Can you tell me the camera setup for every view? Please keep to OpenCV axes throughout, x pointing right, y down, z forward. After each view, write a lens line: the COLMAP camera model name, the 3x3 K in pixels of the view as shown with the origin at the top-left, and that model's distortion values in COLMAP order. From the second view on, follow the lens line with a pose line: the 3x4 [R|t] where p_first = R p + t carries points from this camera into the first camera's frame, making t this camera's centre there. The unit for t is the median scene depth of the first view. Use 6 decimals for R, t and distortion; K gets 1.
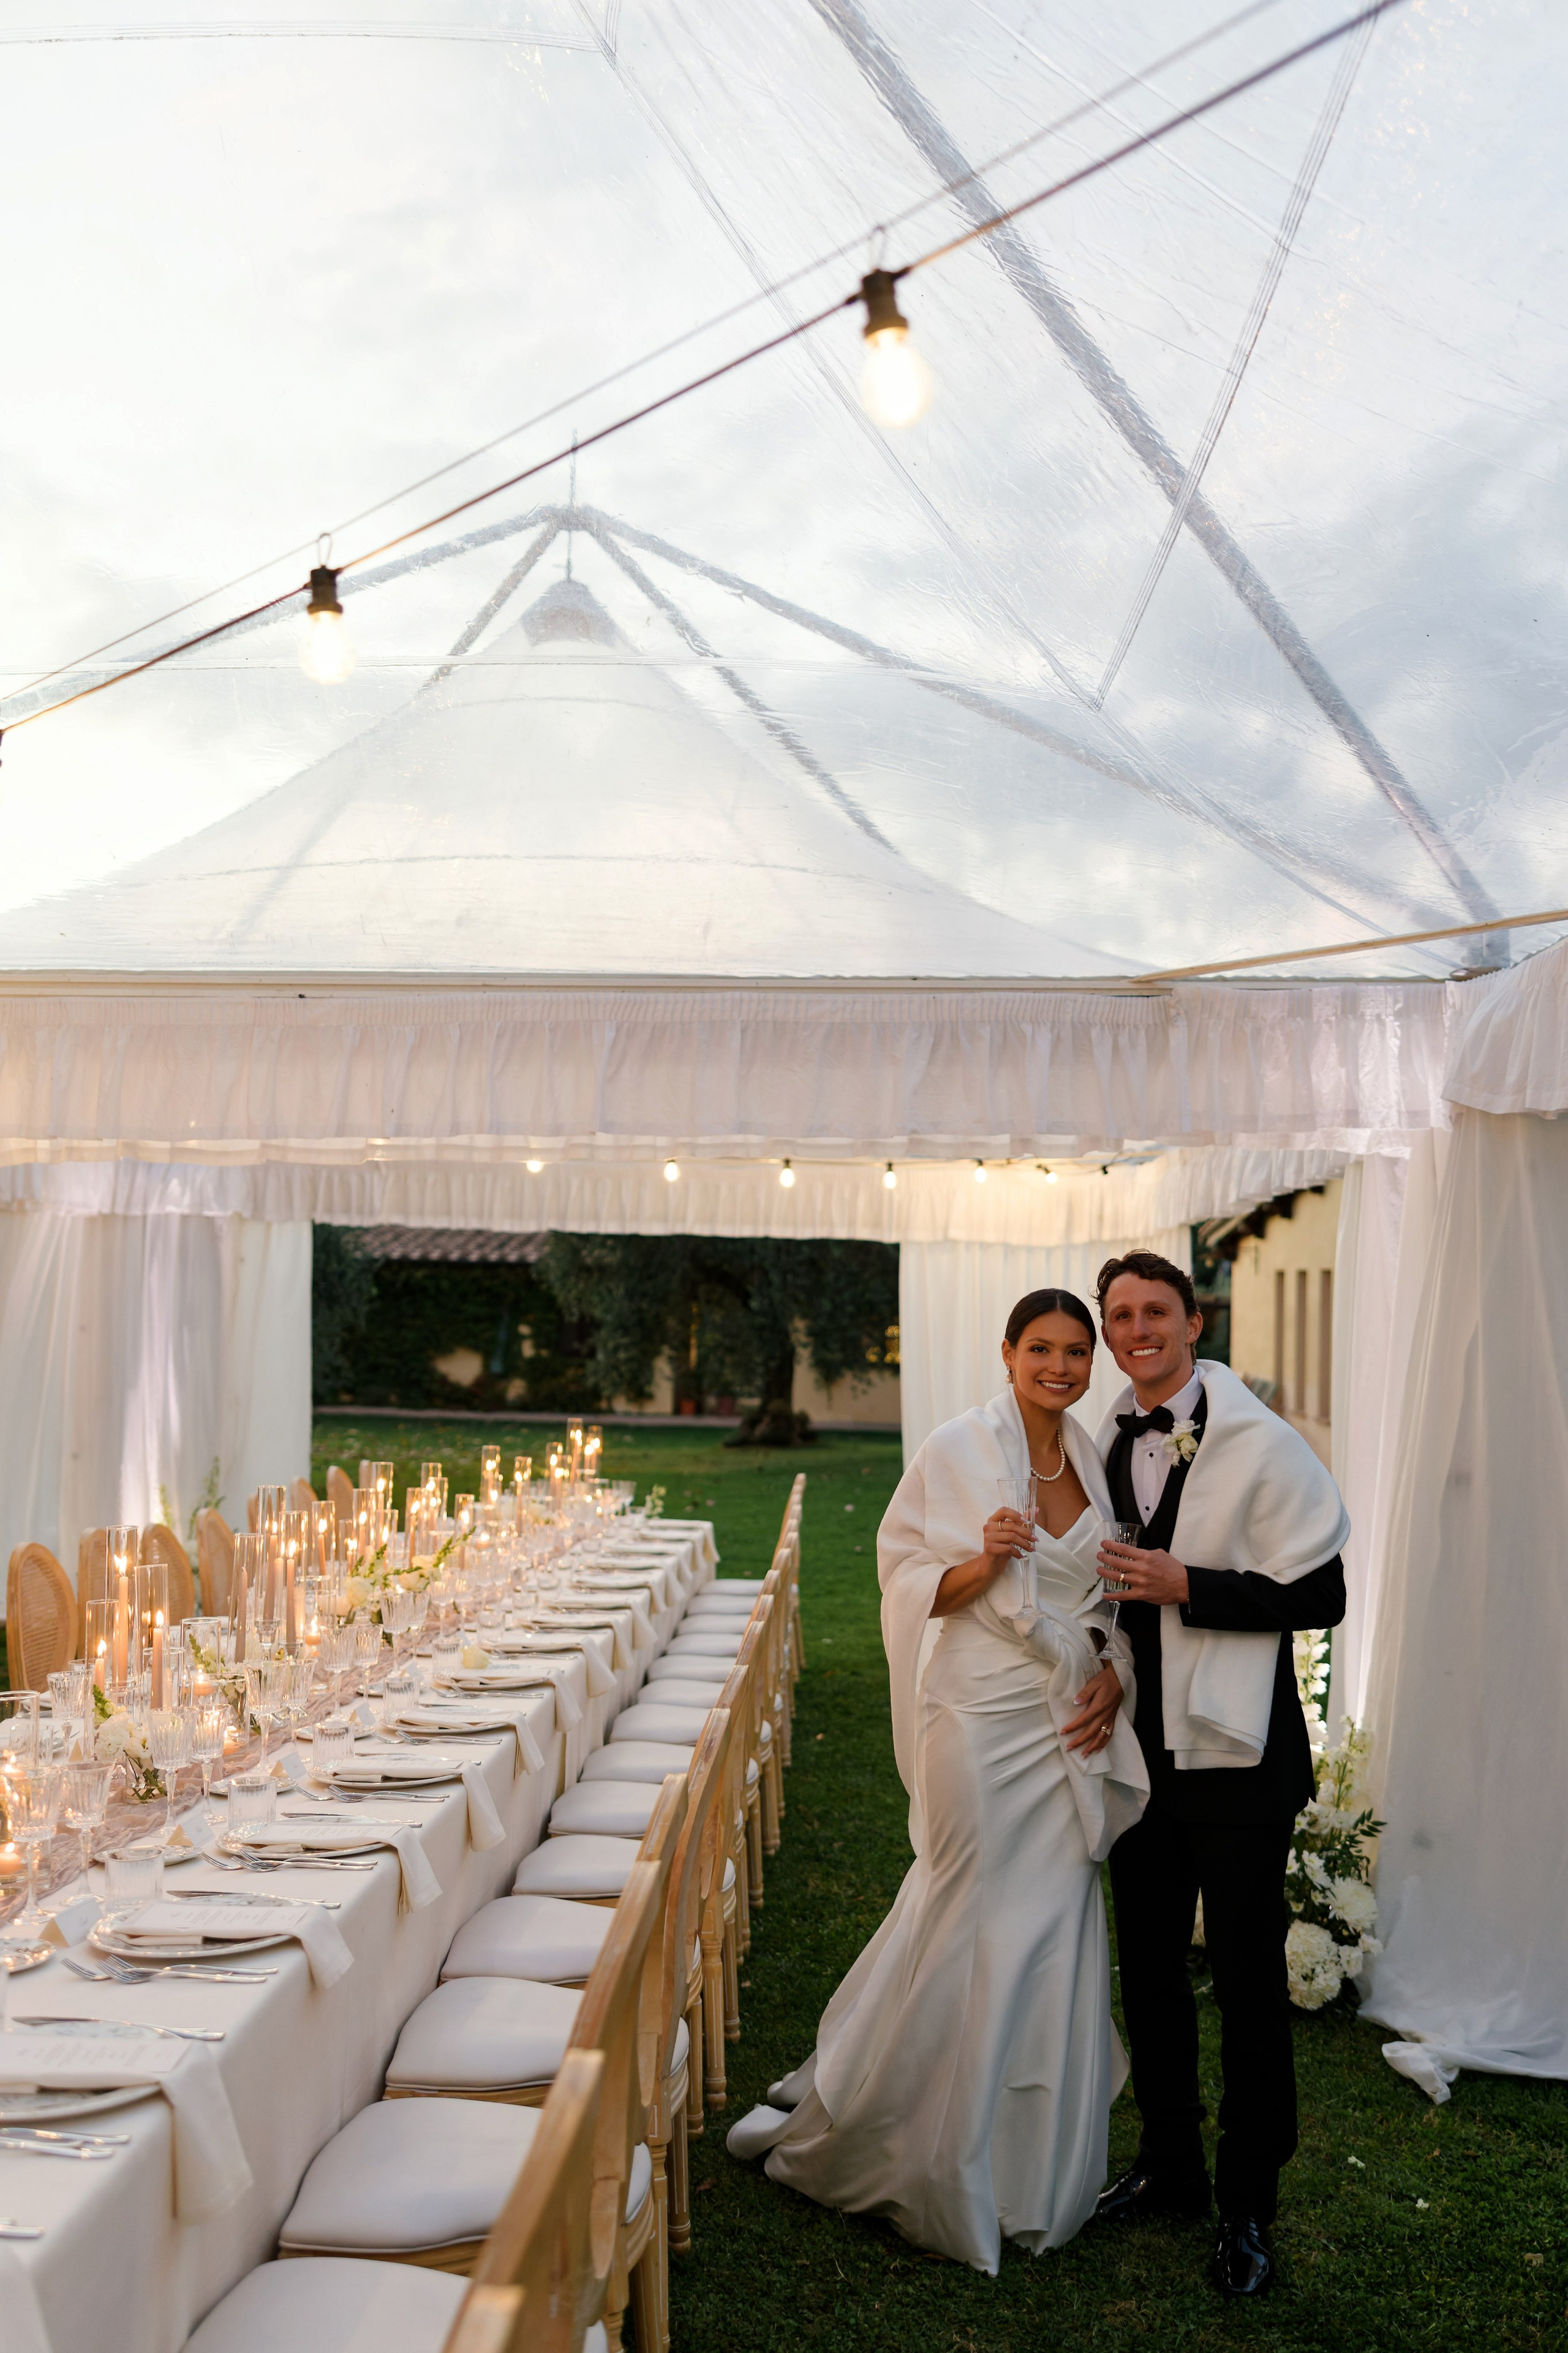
lens RADIAL K [[2133.2, 0, 782.7], [0, 2133.2, 1165.0], [0, 0, 1]] dist [-0.007790, 0.000000]
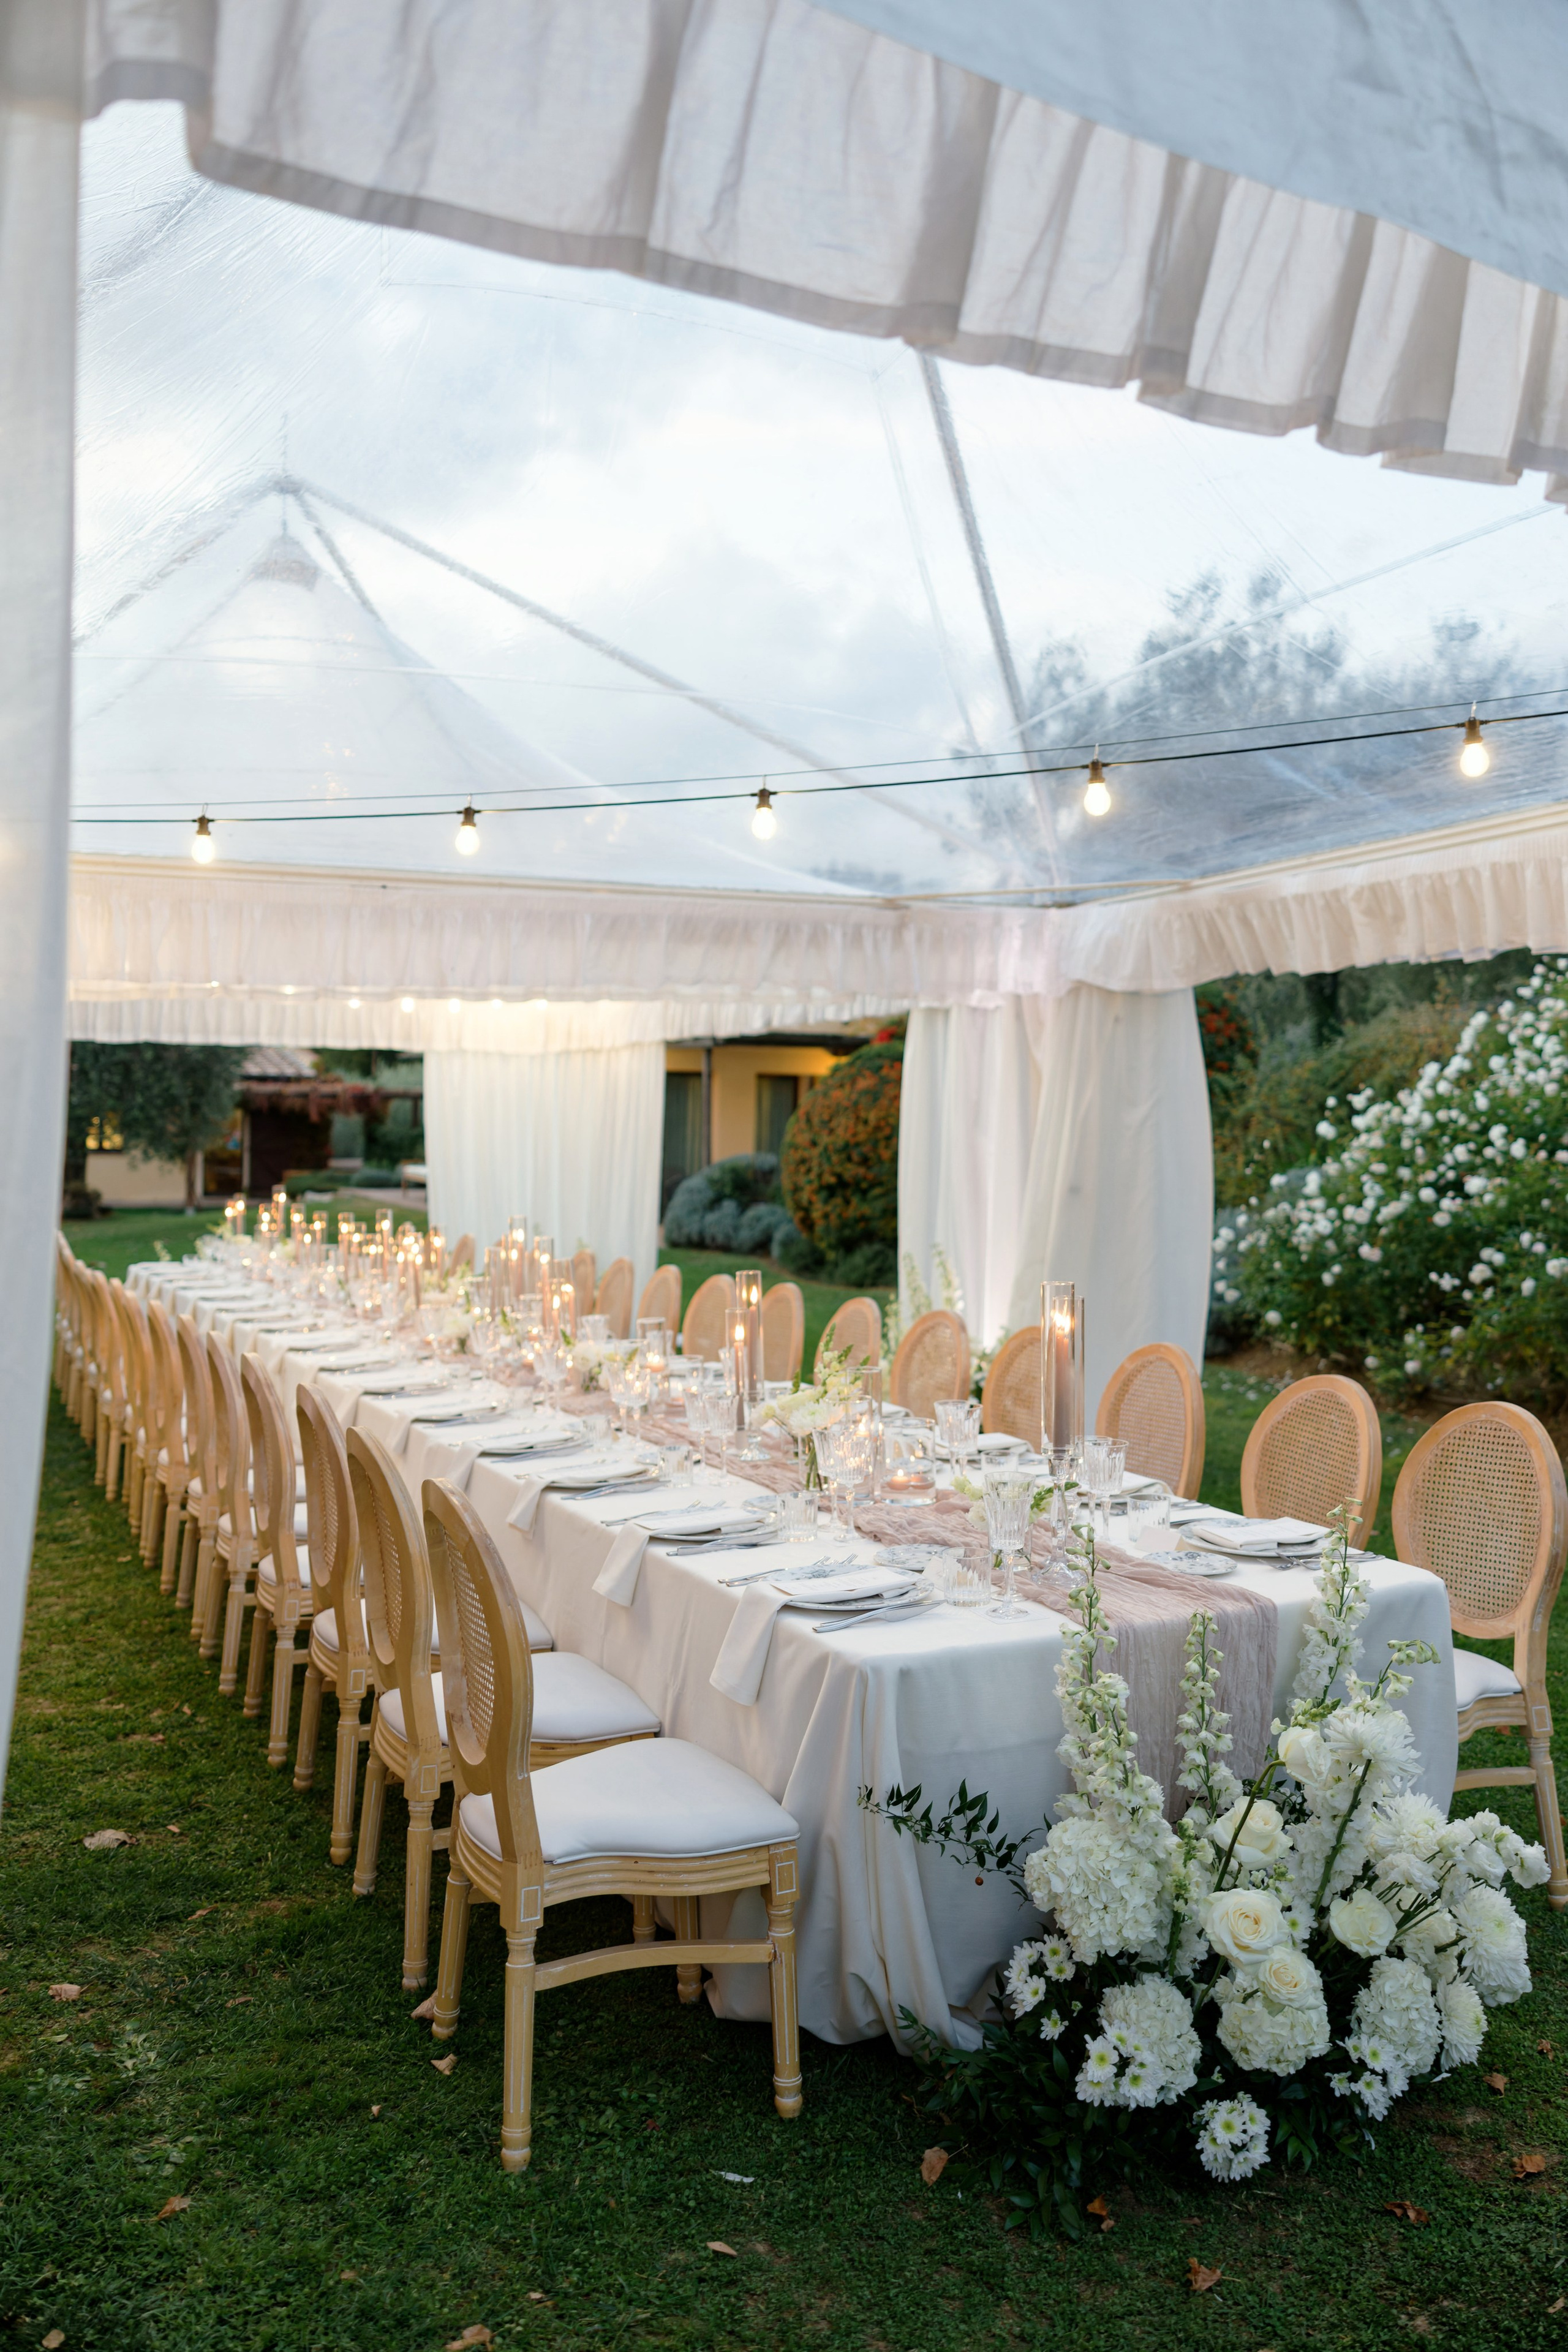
lens RADIAL K [[1801.2, 0, 782.8], [0, 1801.2, 1165.9], [0, 0, 1]] dist [0.036727, 0.001164]
pose [[0.879854, -0.030104, 0.474289, -0.285652], [-0.019821, 0.994799, 0.099910, -0.009582], [-0.474830, -0.097307, 0.874682, -0.102881]]
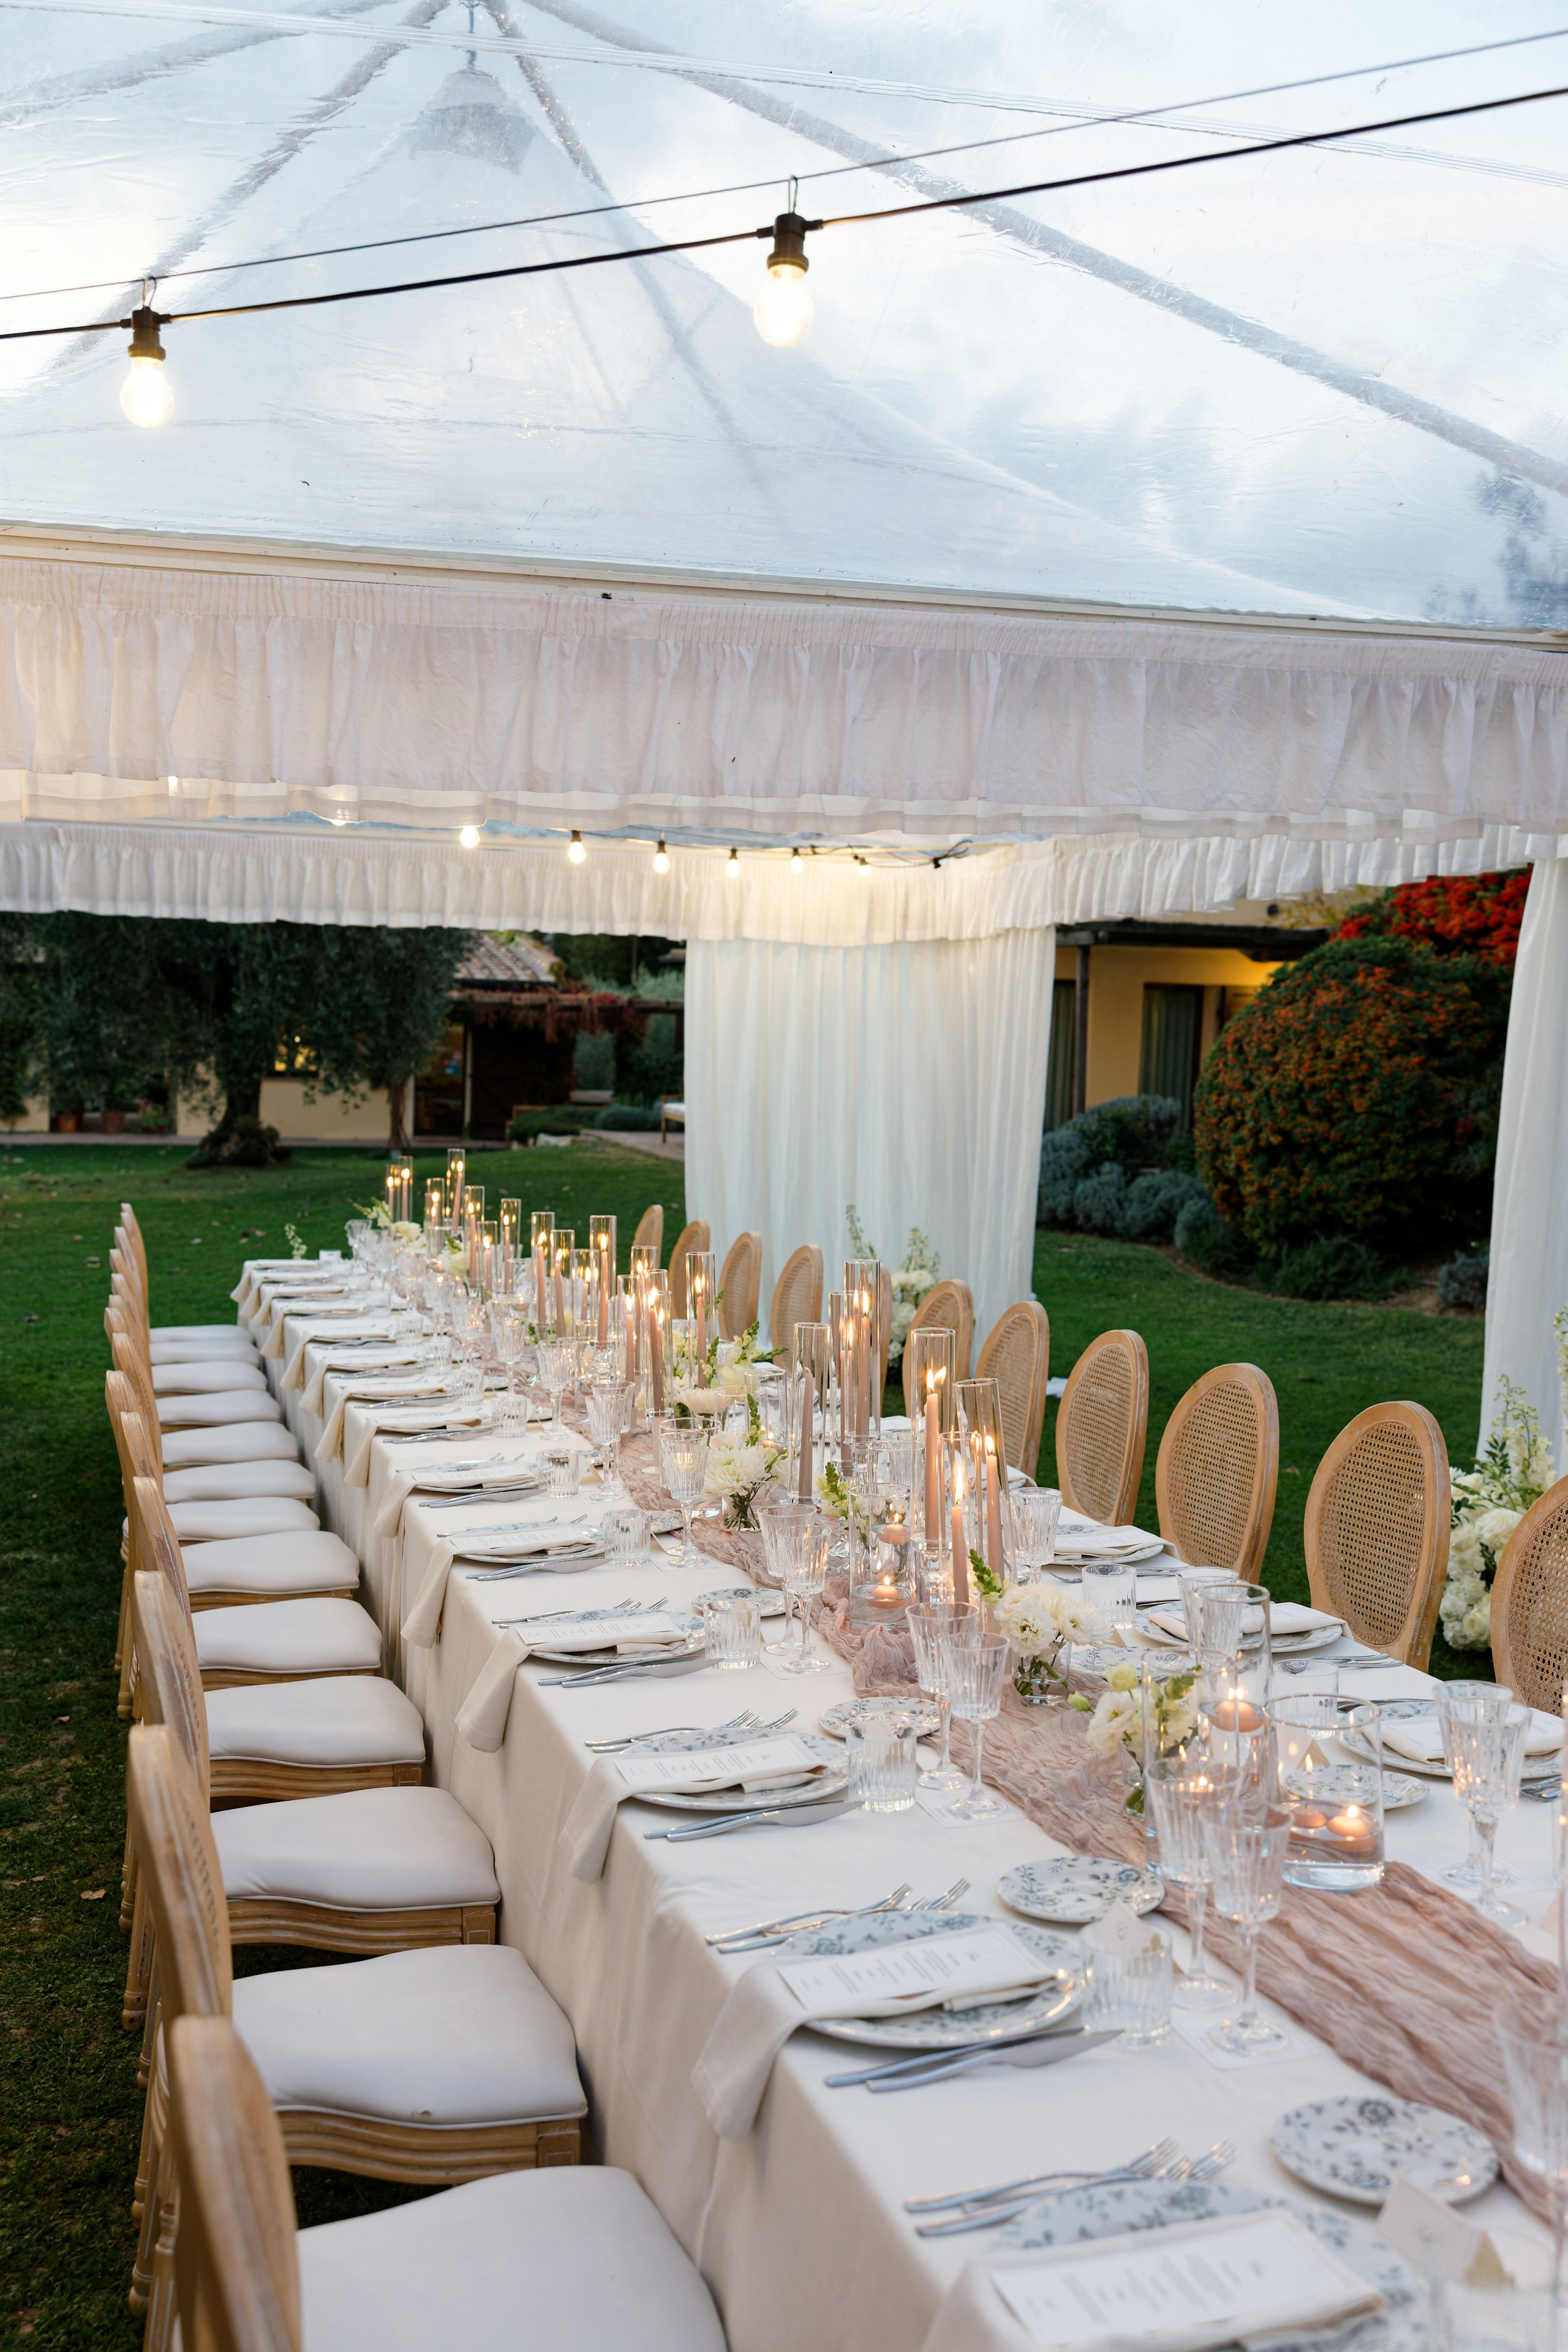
lens RADIAL K [[2203.4, 0, 780.3], [0, 2203.4, 1190.4], [0, 0, 1]] dist [0.030284, 0.000000]
pose [[0.943377, -0.027734, 0.330561, -0.213057], [-0.021463, 0.989308, 0.144256, 0.006128], [-0.331028, -0.143182, 0.932695, 0.121565]]
